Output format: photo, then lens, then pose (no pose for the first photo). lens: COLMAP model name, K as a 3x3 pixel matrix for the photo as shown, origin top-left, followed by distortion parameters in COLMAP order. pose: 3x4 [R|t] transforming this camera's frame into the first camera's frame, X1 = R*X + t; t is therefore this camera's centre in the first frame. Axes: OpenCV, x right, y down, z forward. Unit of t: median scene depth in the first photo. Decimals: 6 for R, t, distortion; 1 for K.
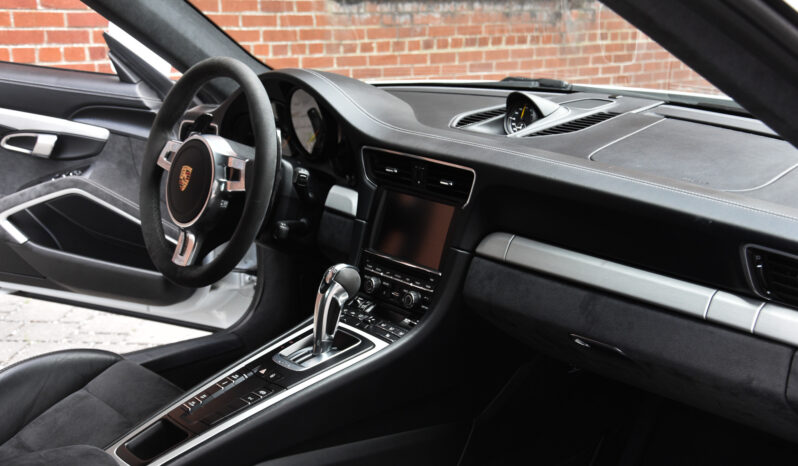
lens RADIAL K [[1057.0, 0, 399.3], [0, 1057.0, 236.6], [0, 0, 1]] dist [0.177193, 0.000000]
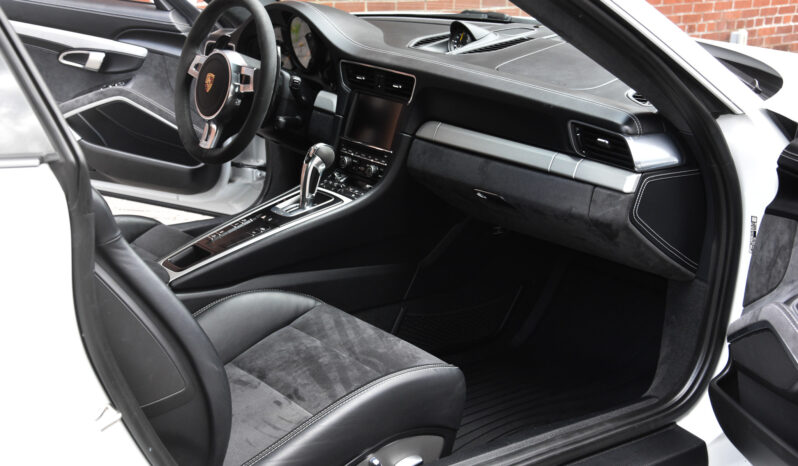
lens RADIAL K [[1158.3, 0, 399.1], [0, 1158.3, 230.8], [0, 0, 1]] dist [0.216874, 0.000000]
pose [[0.999278, 0.020115, -0.032231, 0.089855], [-0.018929, 0.999148, 0.036669, 0.074382], [0.032941, -0.036032, 0.998808, -0.474201]]
